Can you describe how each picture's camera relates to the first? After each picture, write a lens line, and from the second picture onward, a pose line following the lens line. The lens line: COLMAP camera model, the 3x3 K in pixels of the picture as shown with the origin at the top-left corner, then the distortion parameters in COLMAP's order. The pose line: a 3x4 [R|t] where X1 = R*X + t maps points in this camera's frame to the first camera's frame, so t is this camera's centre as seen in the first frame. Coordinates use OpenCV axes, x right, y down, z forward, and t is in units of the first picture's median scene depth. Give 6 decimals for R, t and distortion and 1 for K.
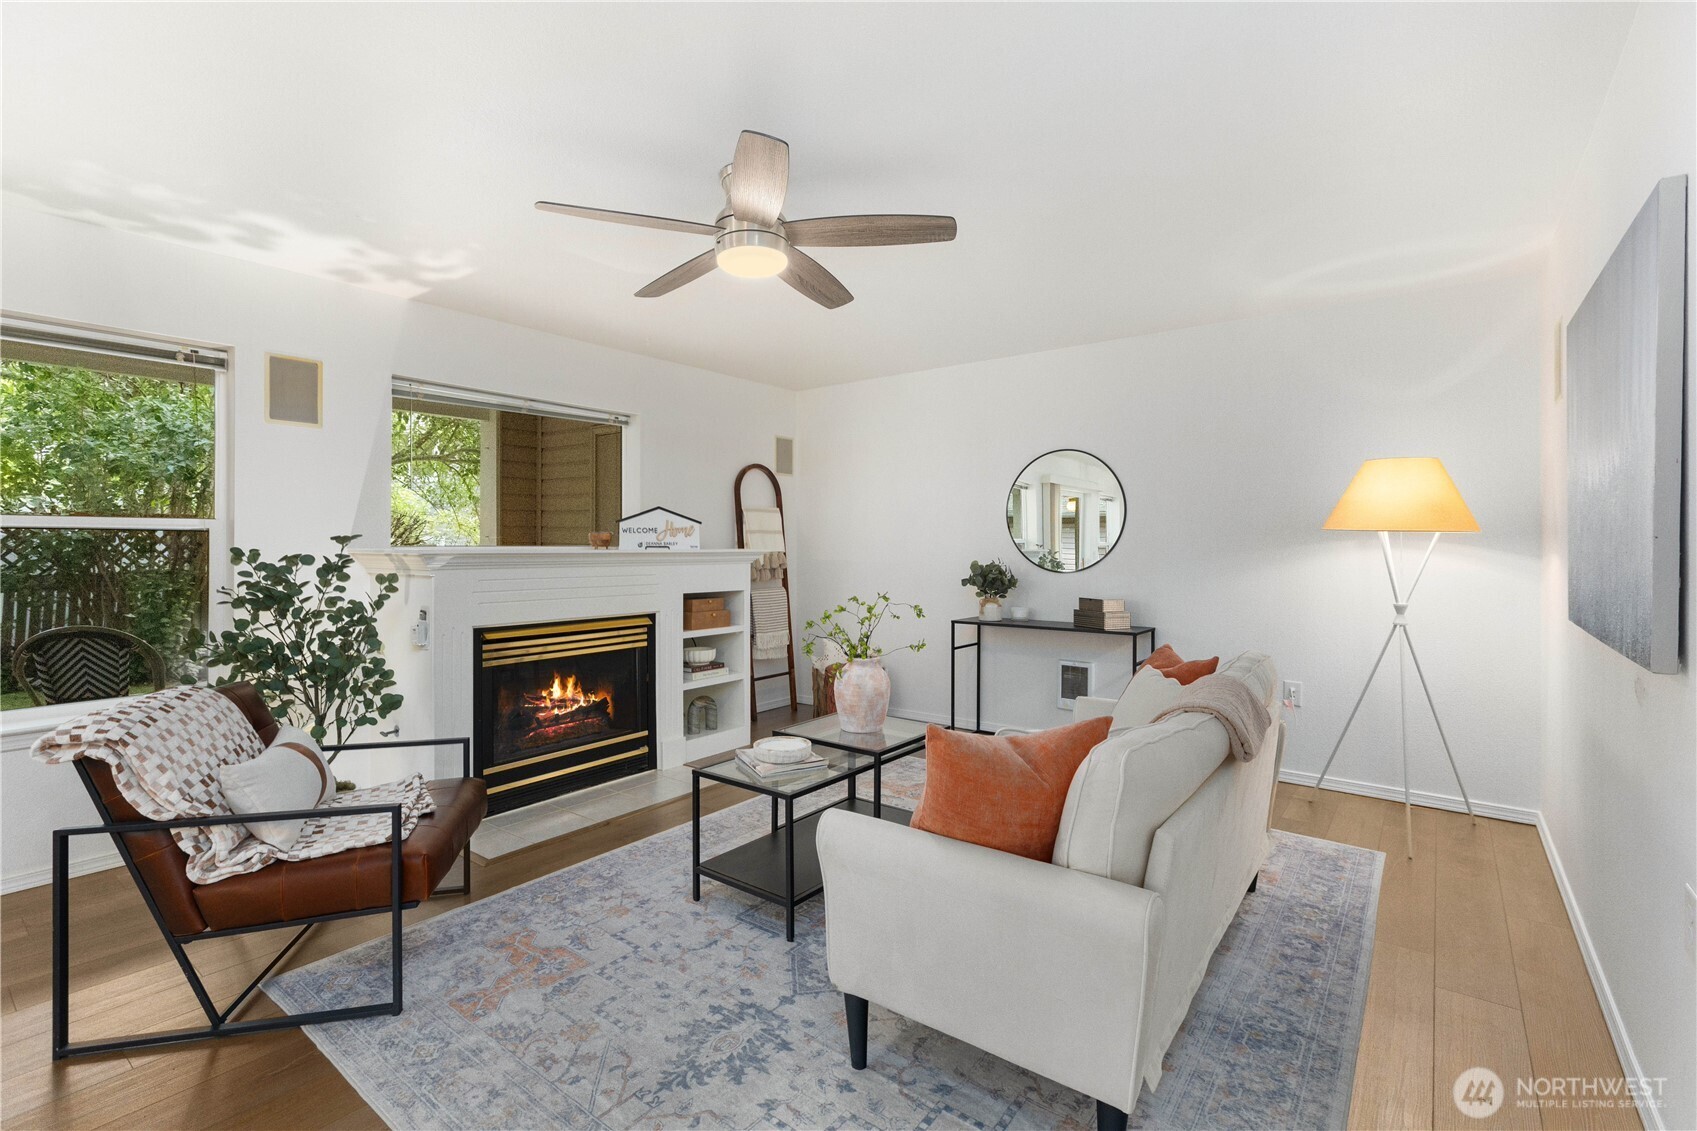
lens RADIAL K [[763.3, 0, 841.8], [0, 763.3, 561.7], [0, 0, 1]] dist [0.001878, -0.000385]
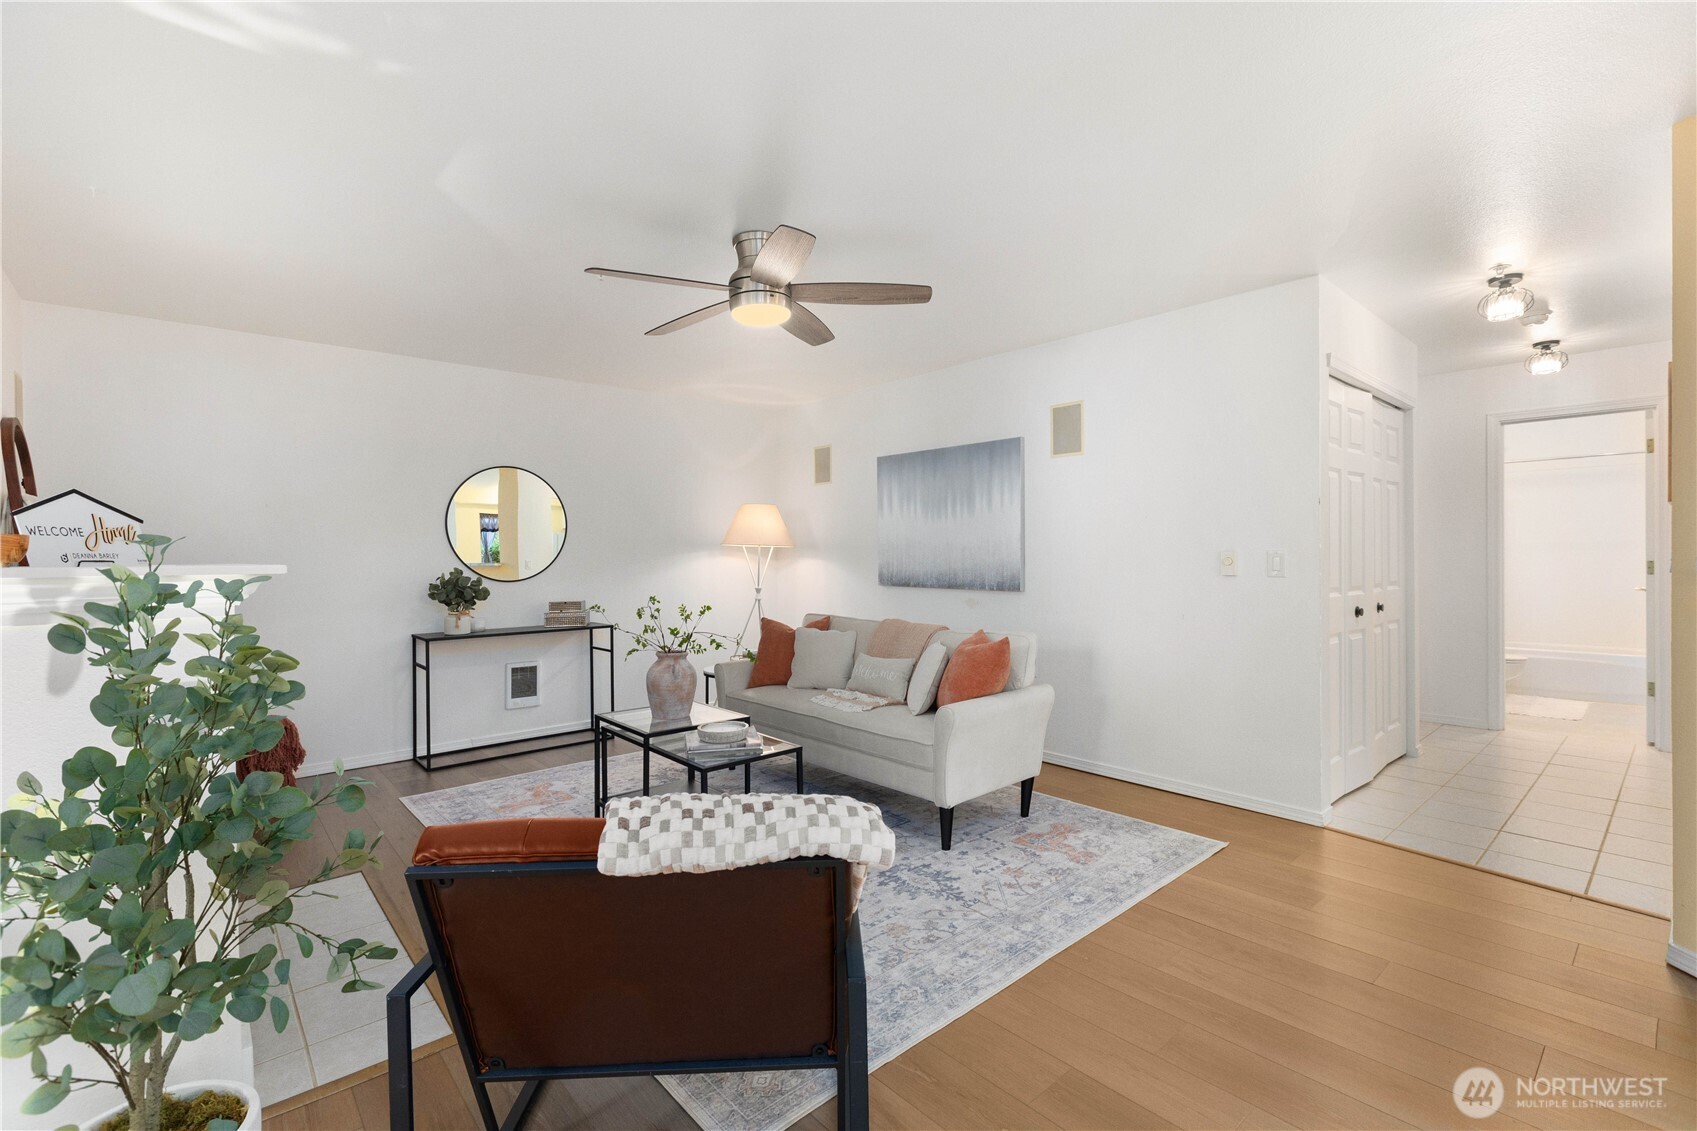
lens RADIAL K [[748.0, 0, 842.6], [0, 748.0, 561.2], [0, 0, 1]] dist [-0.000215, -0.000117]
pose [[0.190501, -0.010998, 0.981625, -0.915726], [0.030673, 0.999516, 0.005246, -0.007564], [-0.981208, 0.029110, 0.190746, 0.480461]]
